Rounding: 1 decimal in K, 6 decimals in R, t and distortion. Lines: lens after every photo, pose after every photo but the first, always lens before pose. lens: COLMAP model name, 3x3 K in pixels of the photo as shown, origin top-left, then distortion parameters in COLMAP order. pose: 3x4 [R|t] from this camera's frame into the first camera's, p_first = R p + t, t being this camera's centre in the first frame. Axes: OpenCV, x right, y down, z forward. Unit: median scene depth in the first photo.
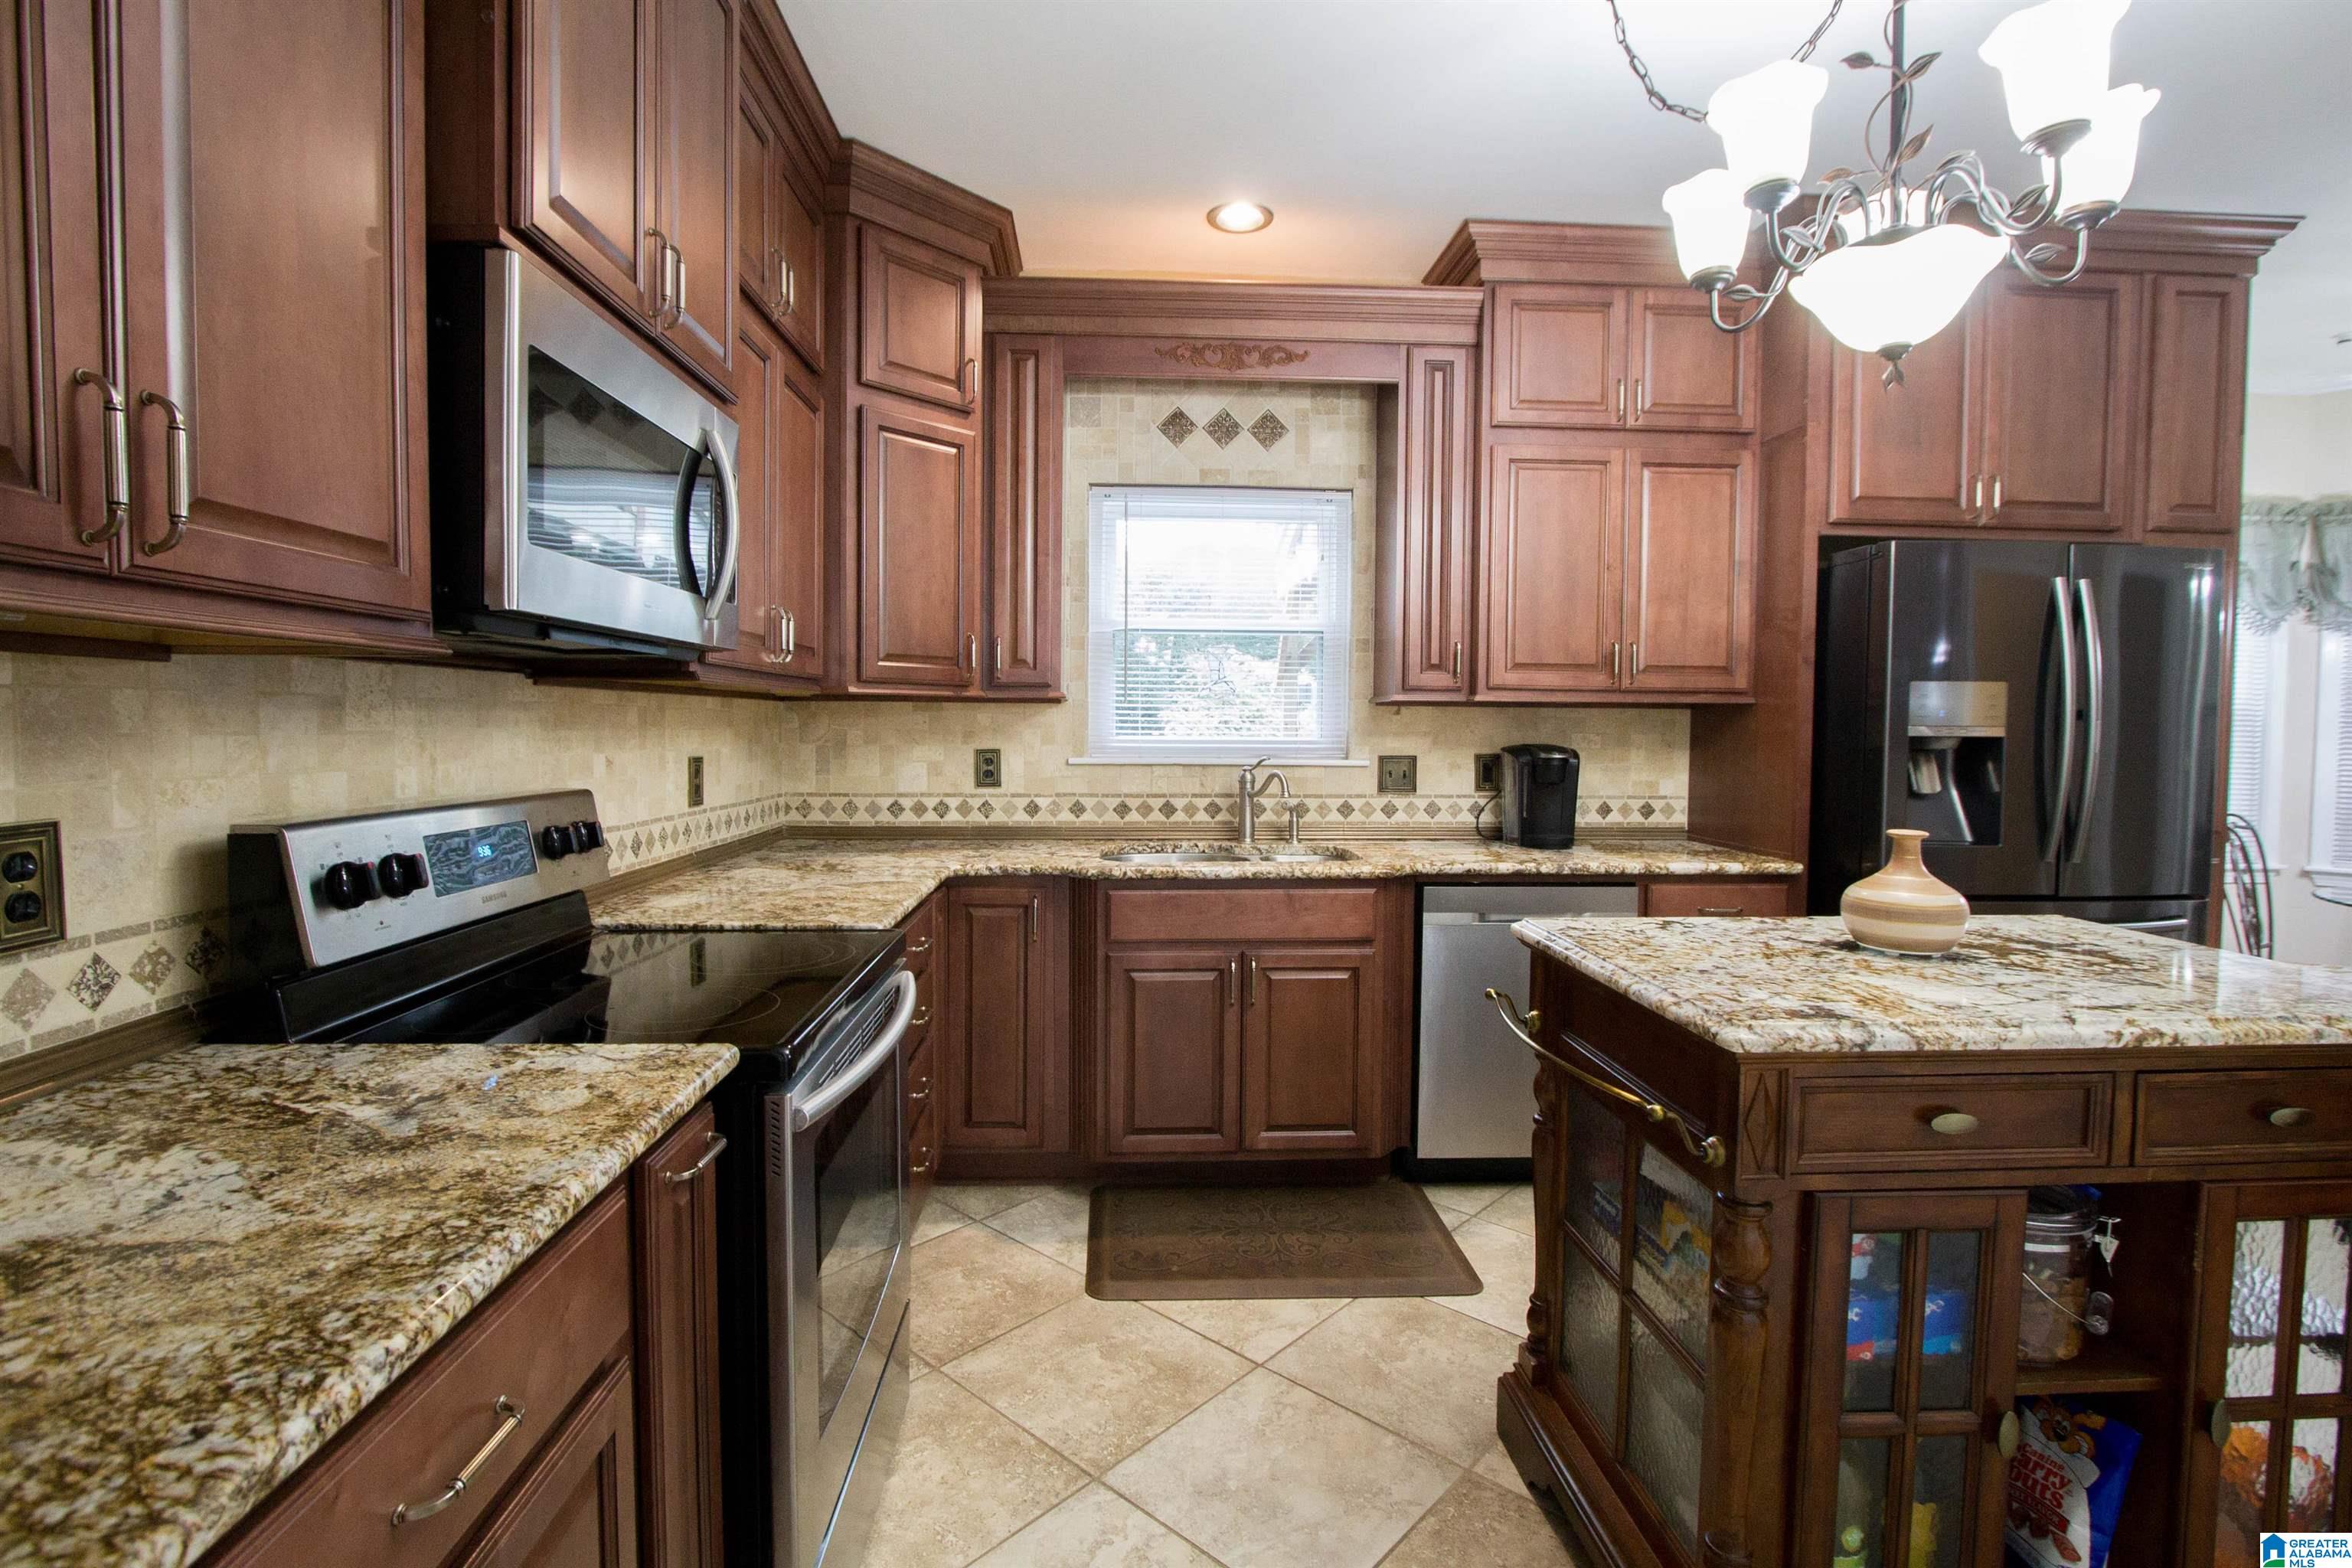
lens RADIAL K [[1098.6, 0, 1167.4], [0, 1098.6, 775.3], [0, 0, 1]] dist [-0.023516, -0.000513]
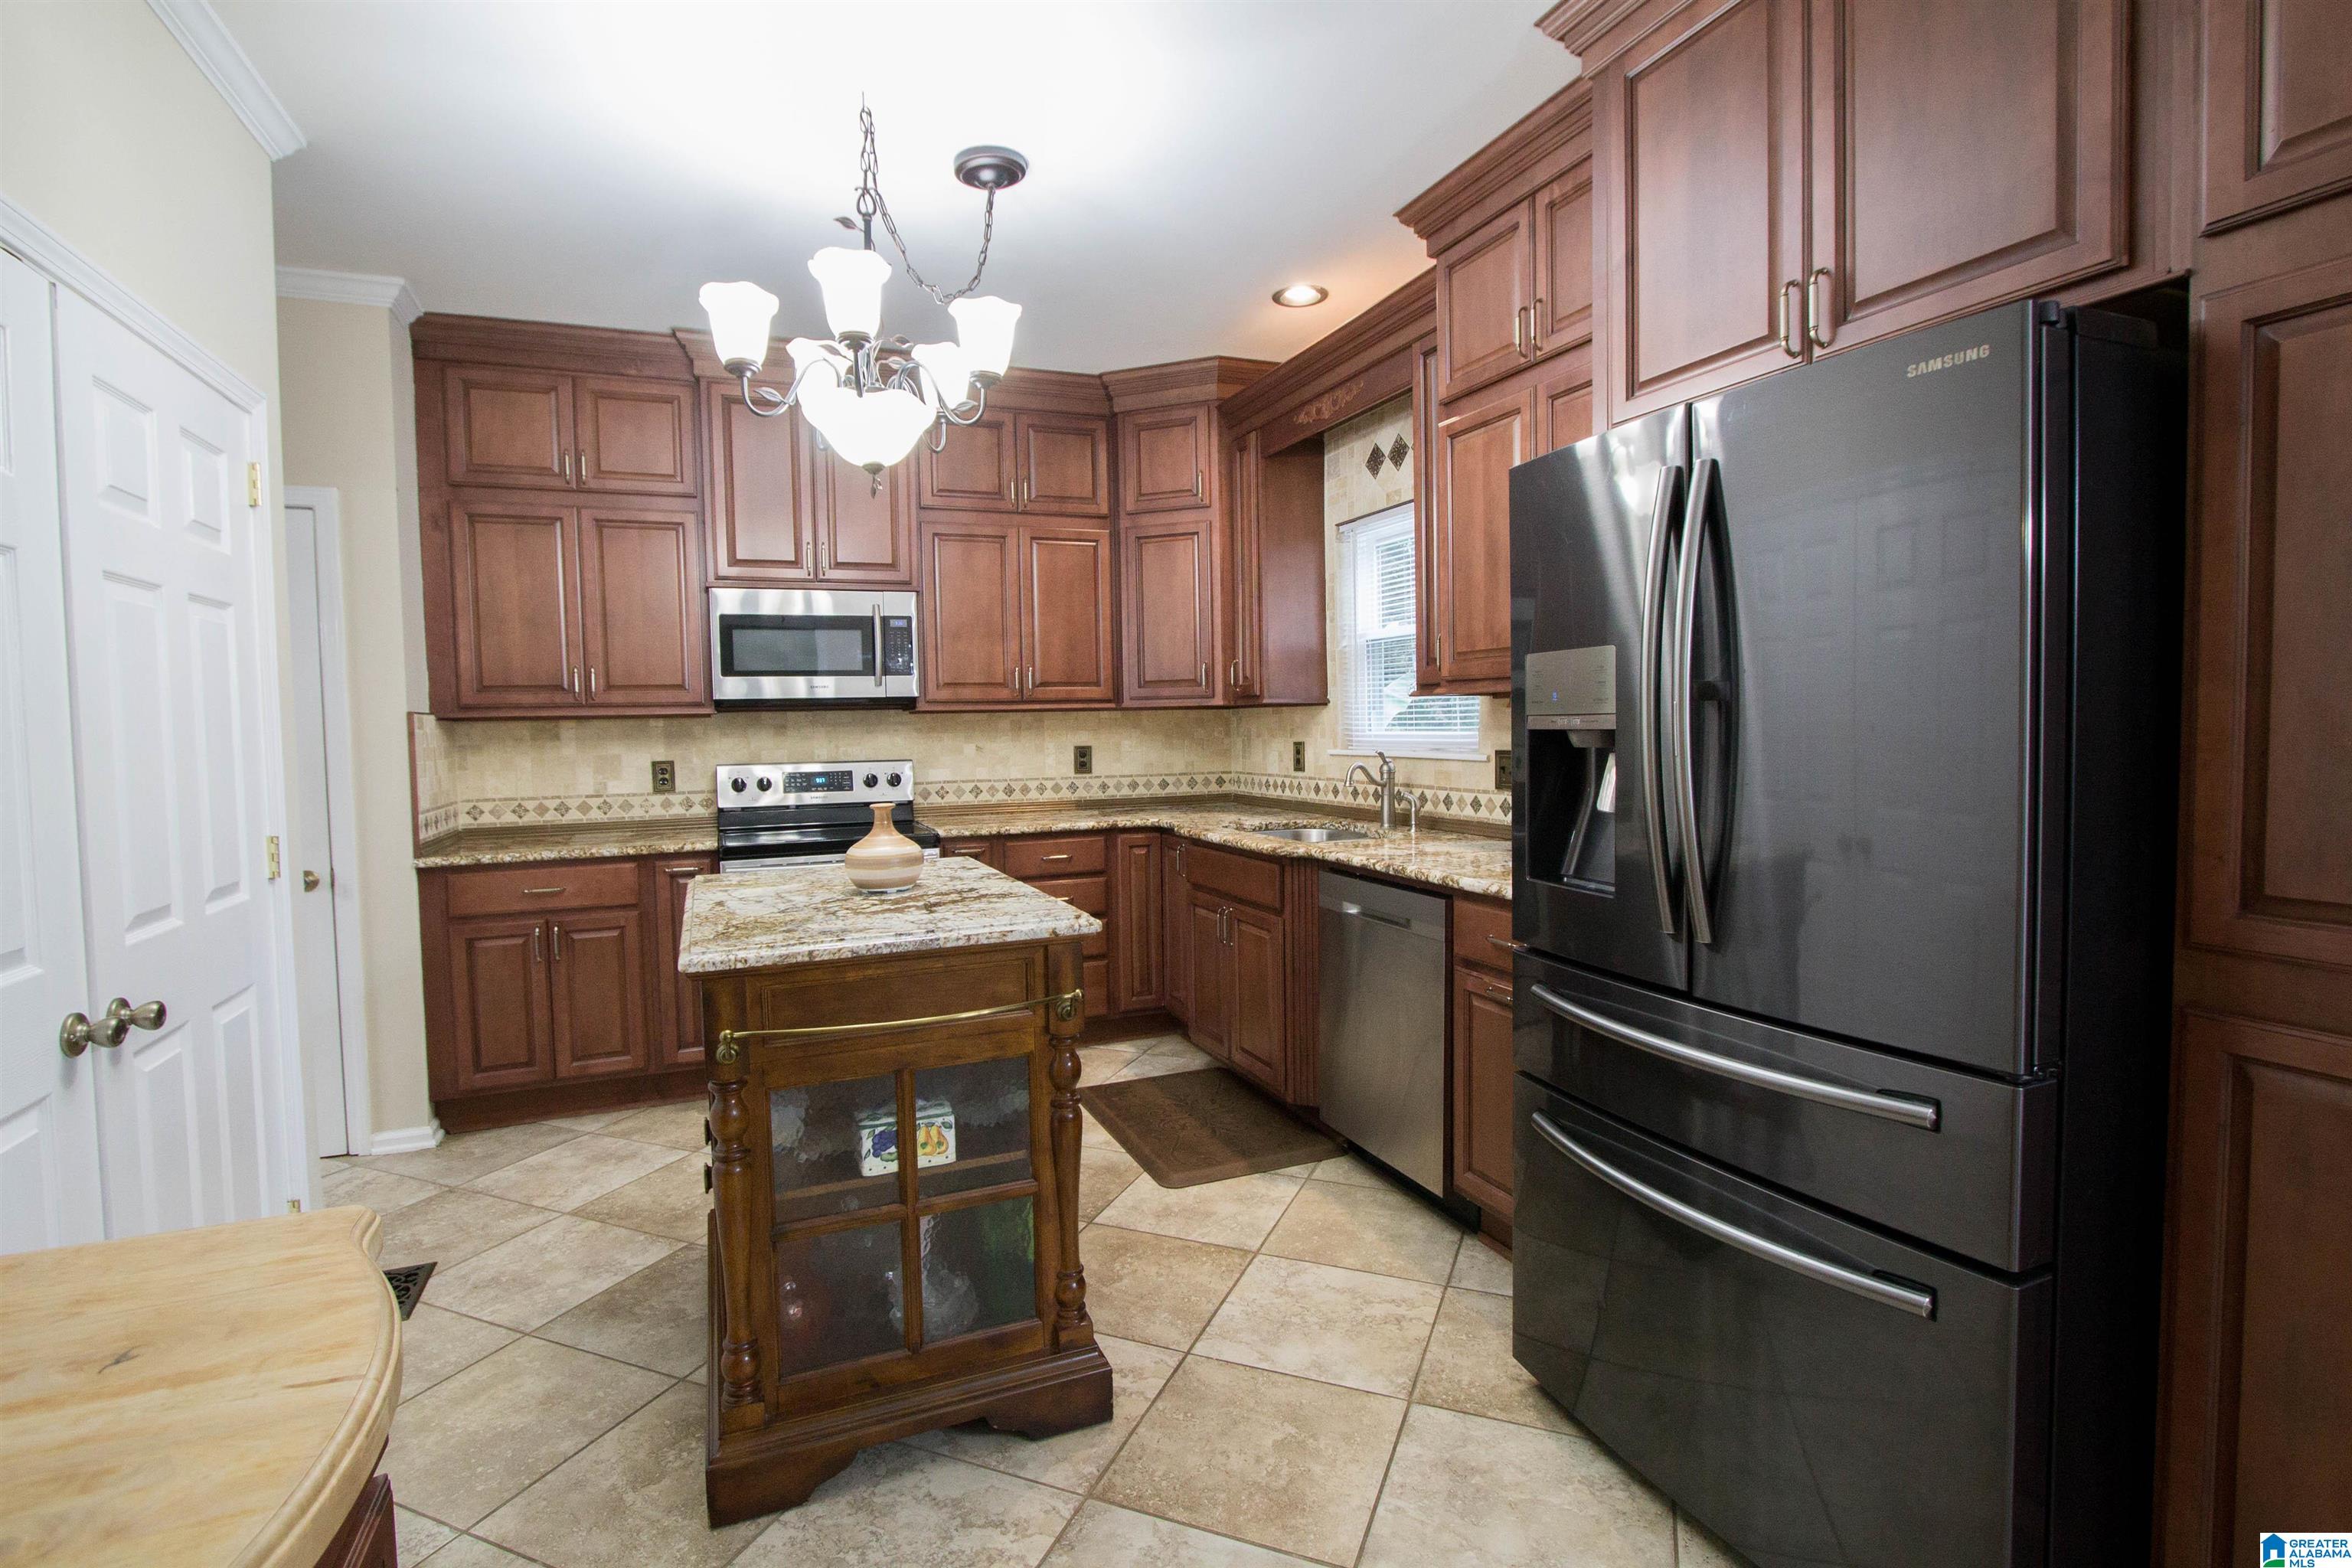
lens RADIAL K [[1098.6, 0, 1167.4], [0, 1098.6, 775.3], [0, 0, 1]] dist [-0.023516, -0.000513]
pose [[0.342867, 0.032643, -0.938817, 1.200614], [-0.022778, 0.999391, 0.026430, -0.018098], [0.939108, 0.012323, 0.343402, 0.480438]]
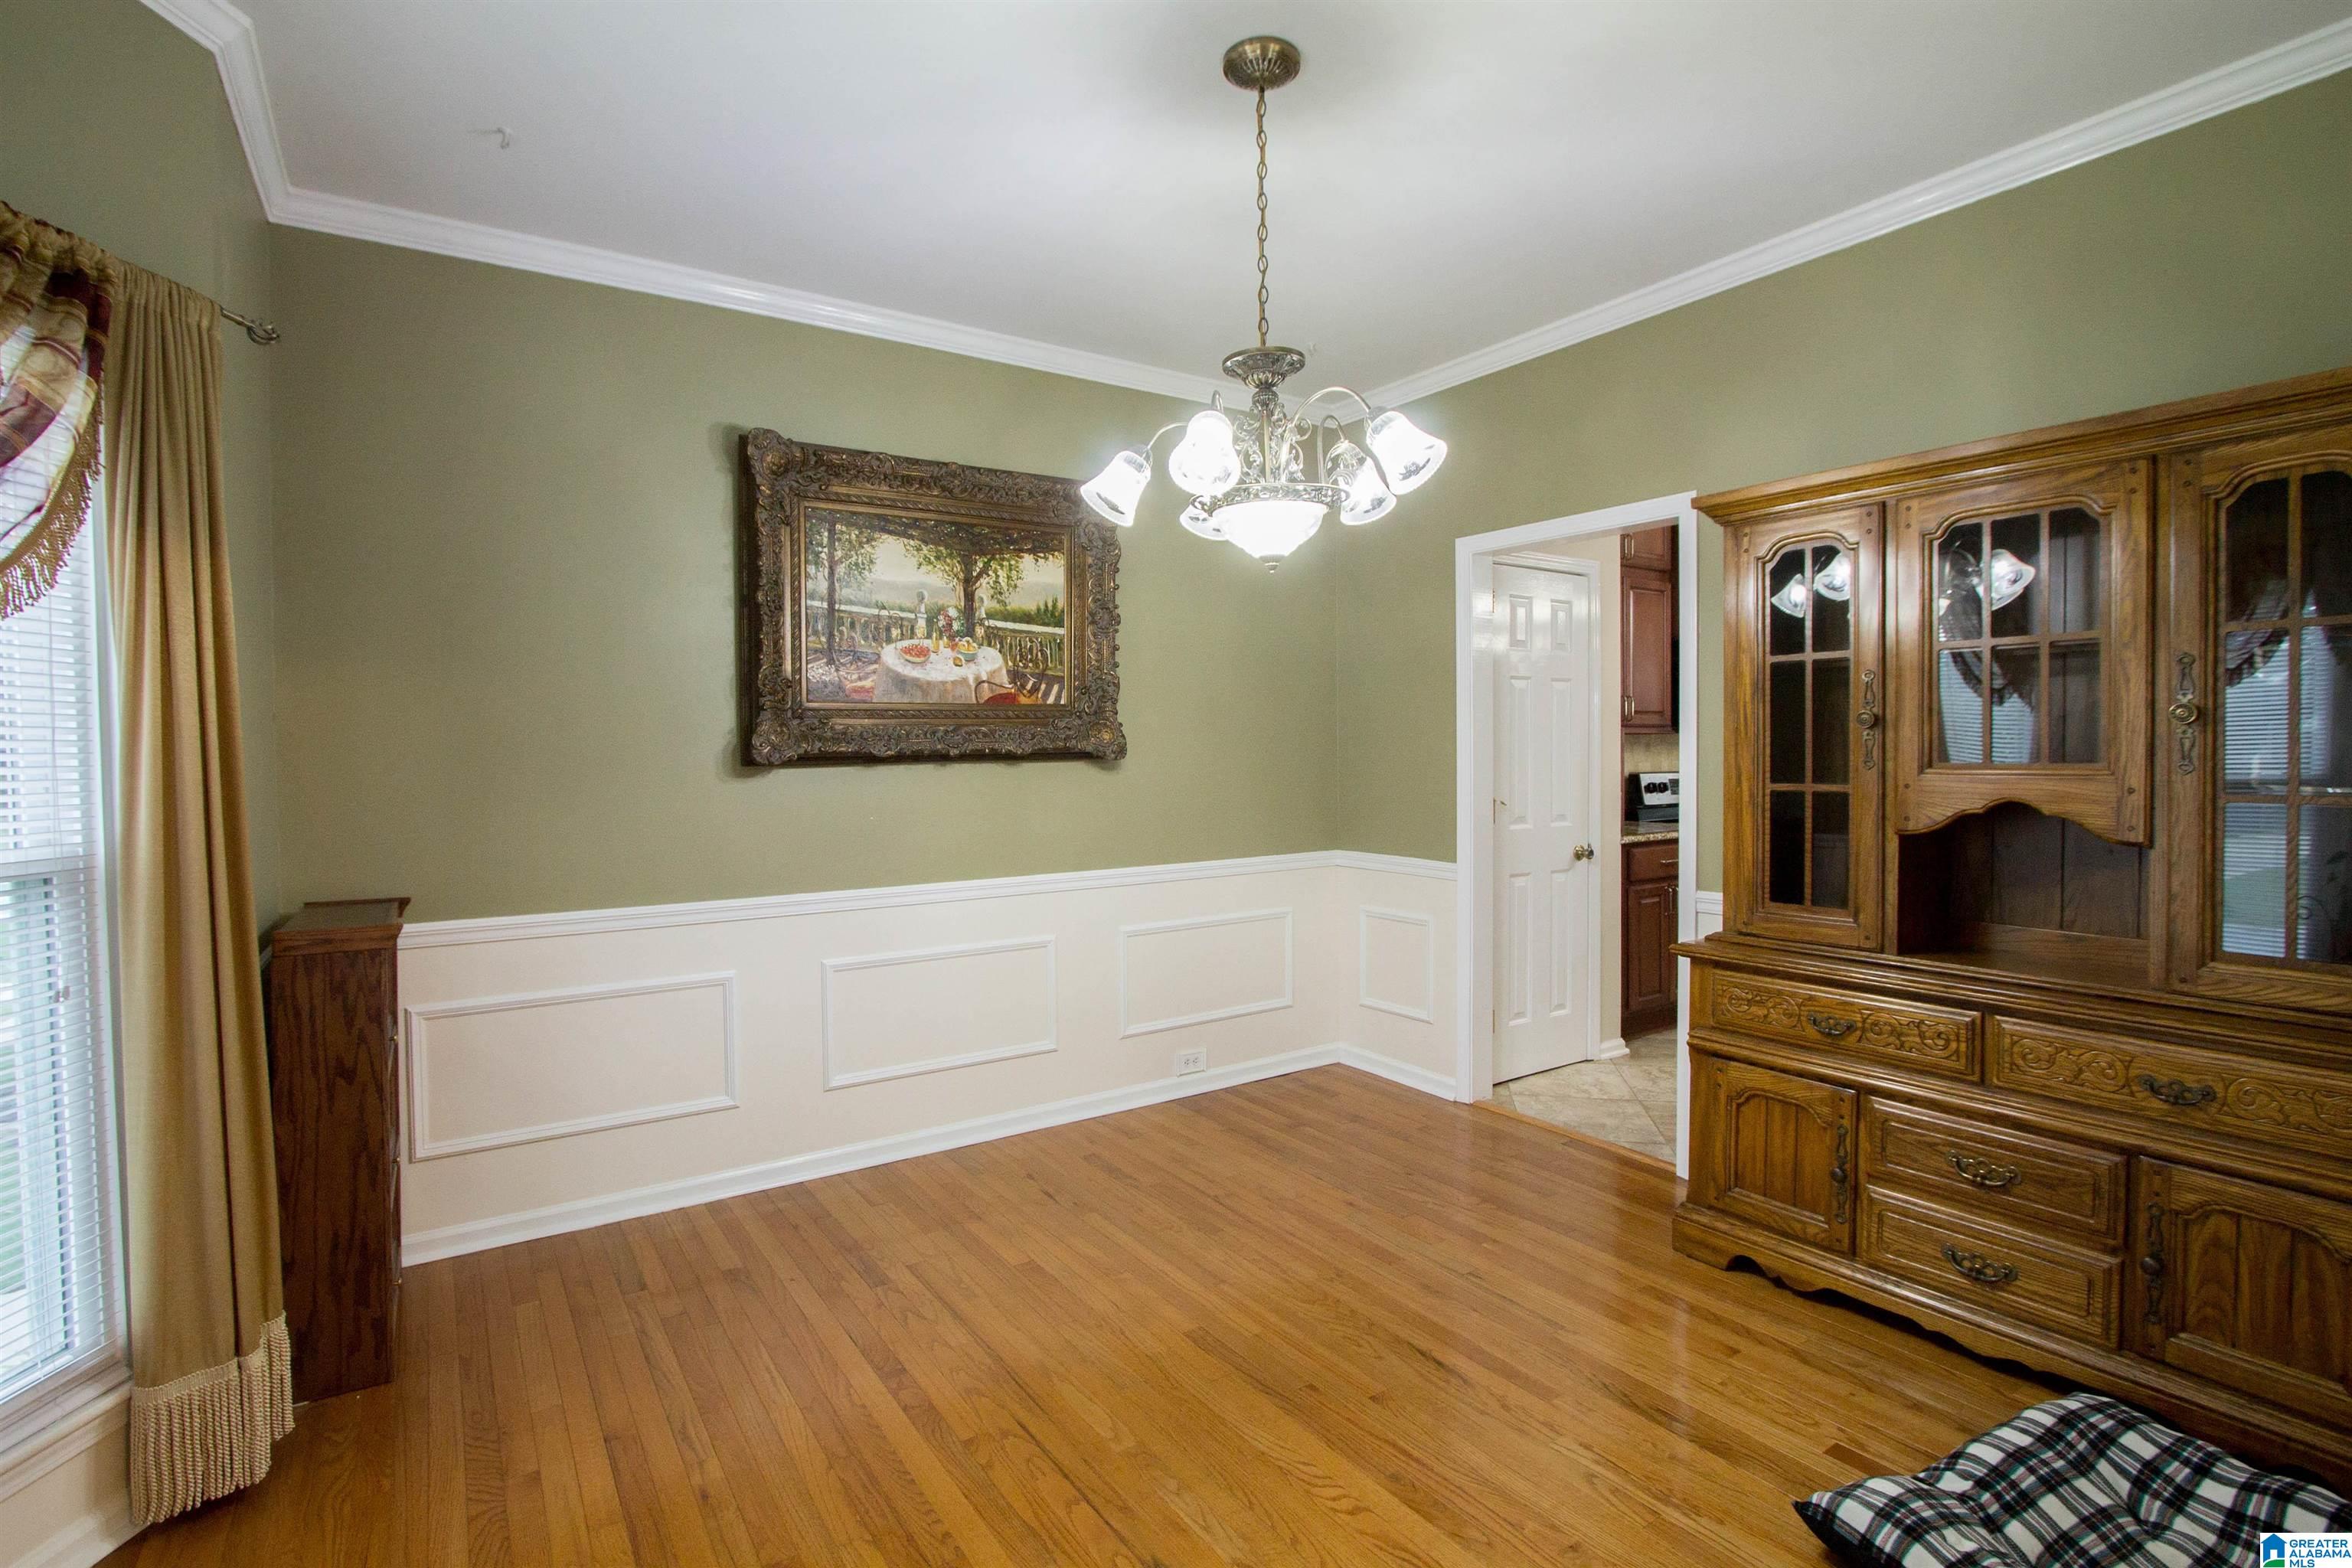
lens RADIAL K [[1098.6, 0, 1167.4], [0, 1098.6, 775.3], [0, 0, 1]] dist [-0.023516, -0.000513]
pose [[0.510482, 0.007885, -0.859852, 0.860582], [-0.030391, 0.999499, -0.008877, 0.065012], [0.859351, 0.030663, 0.510465, -1.239010]]
